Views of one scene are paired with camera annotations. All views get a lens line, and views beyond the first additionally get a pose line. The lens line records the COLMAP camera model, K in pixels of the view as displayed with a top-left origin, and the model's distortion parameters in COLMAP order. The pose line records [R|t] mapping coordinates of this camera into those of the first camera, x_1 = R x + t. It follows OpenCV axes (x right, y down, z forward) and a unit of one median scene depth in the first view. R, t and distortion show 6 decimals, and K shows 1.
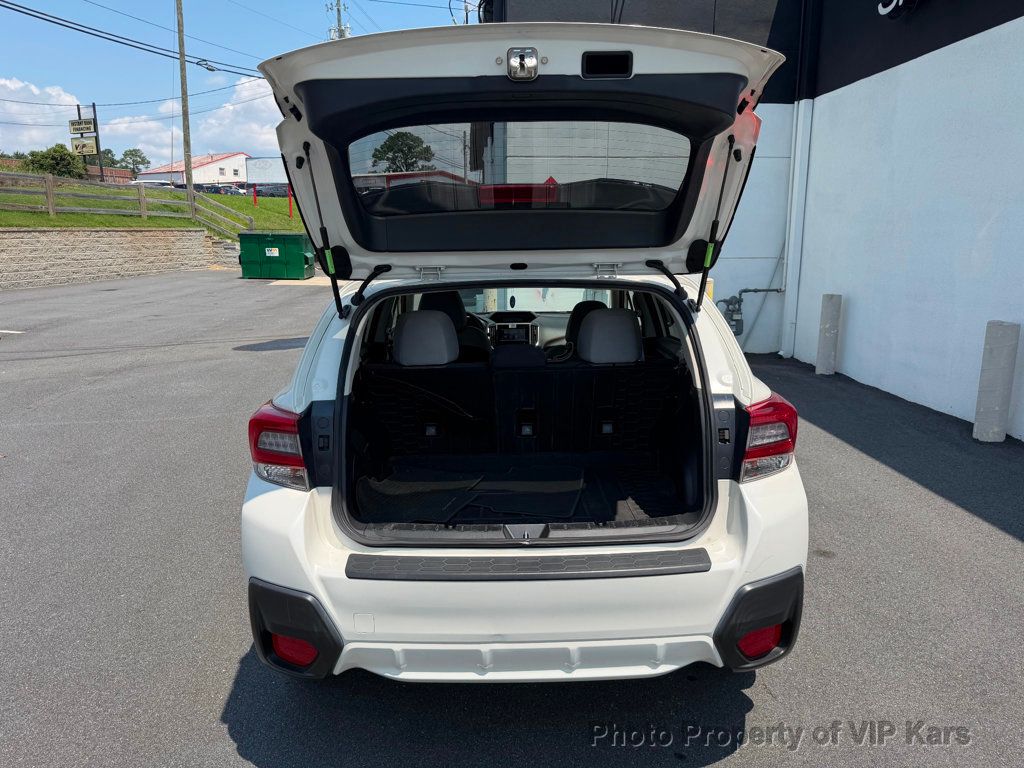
lens RADIAL K [[733.1, 0, 512.2], [0, 733.1, 375.3], [0, 0, 1]] dist [0.025768, -0.036061]
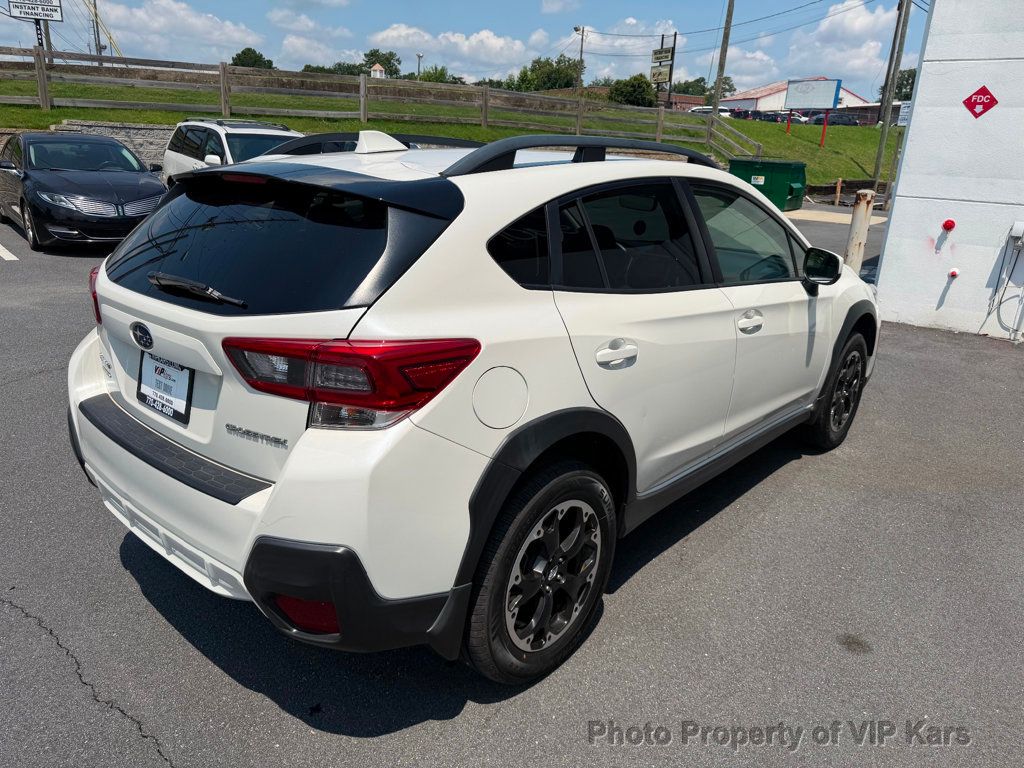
lens RADIAL K [[733.1, 0, 506.5], [0, 733.1, 384.8], [0, 0, 1]] dist [0.025768, -0.036061]
pose [[0.740422, 0.236131, -0.629300, 0.443800], [-0.172118, 0.971651, 0.162080, -0.032703], [0.649732, -0.011694, 0.760074, 0.229719]]
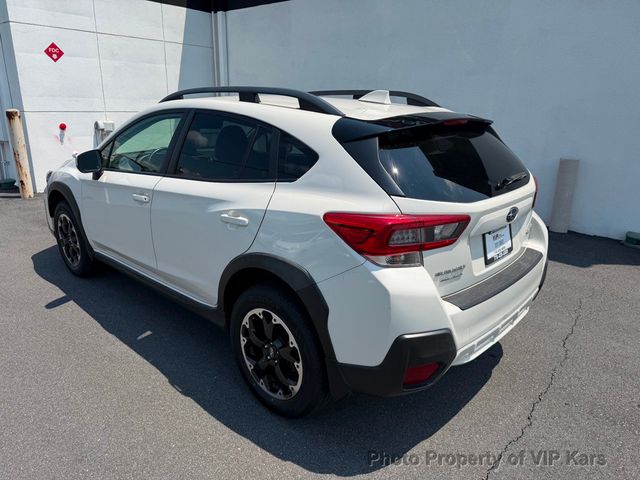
lens RADIAL K [[458.2, 0, 324.8], [0, 458.2, 238.5], [0, 0, 1]] dist [0.025768, -0.036061]
pose [[0.681938, -0.191473, 0.705903, -0.467533], [0.116485, 0.981239, 0.153627, -0.025396], [-0.722075, -0.022537, 0.691448, 0.232131]]
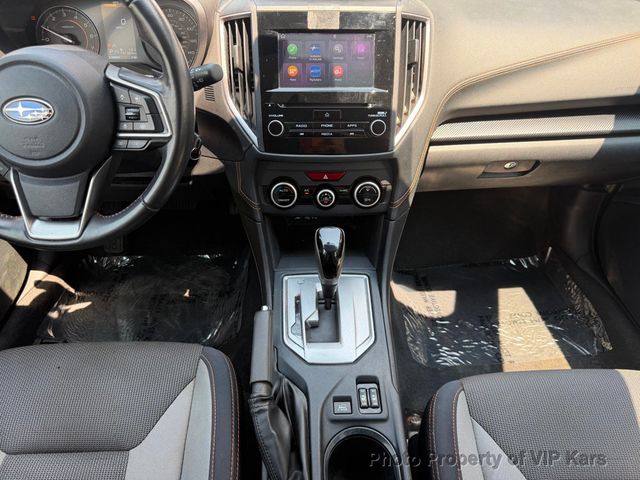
lens RADIAL K [[458.2, 0, 318.7], [0, 458.2, 242.2], [0, 0, 1]] dist [0.025768, -0.036061]
pose [[0.999351, 0.008374, 0.035031, -0.005710], [-0.025012, 0.861179, 0.507685, -0.080681], [-0.025917, -0.508232, 0.860830, 0.837492]]
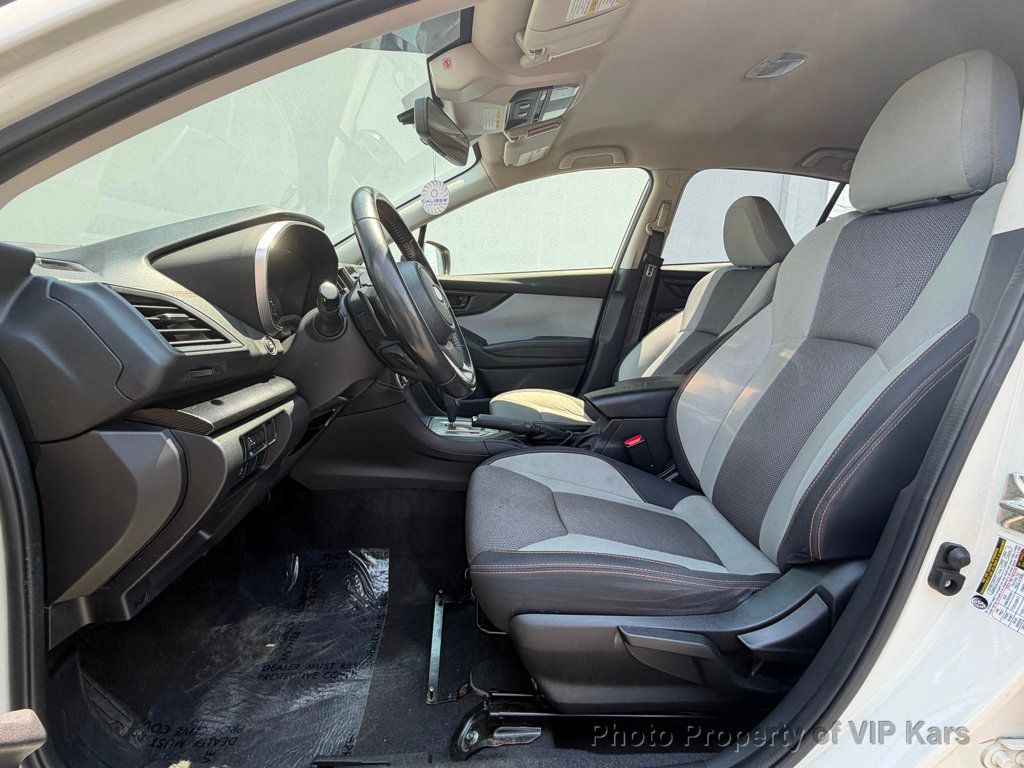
lens RADIAL K [[481.5, 0, 506.9], [0, 481.5, 382.2], [0, 0, 1]] dist [0.005509, -0.001350]
pose [[-0.055393, -0.183244, 0.981506, -0.252161], [0.178974, 0.965272, 0.190314, -0.046878], [-0.982293, 0.186206, -0.020674, 0.938608]]
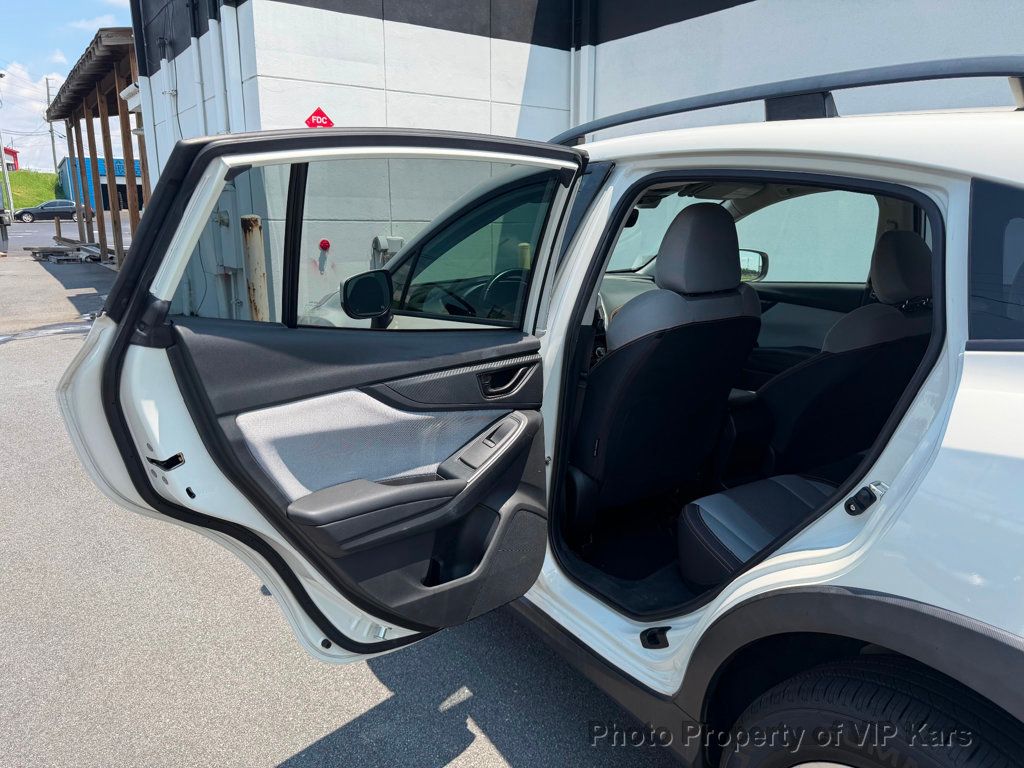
lens RADIAL K [[733.1, 0, 511.2], [0, 733.1, 388.8], [0, 0, 1]] dist [0.025768, -0.036061]
pose [[0.847918, -0.117284, 0.516991, -0.386743], [0.097323, 0.993084, 0.065670, -0.031626], [-0.521117, -0.005367, 0.853468, 0.478735]]
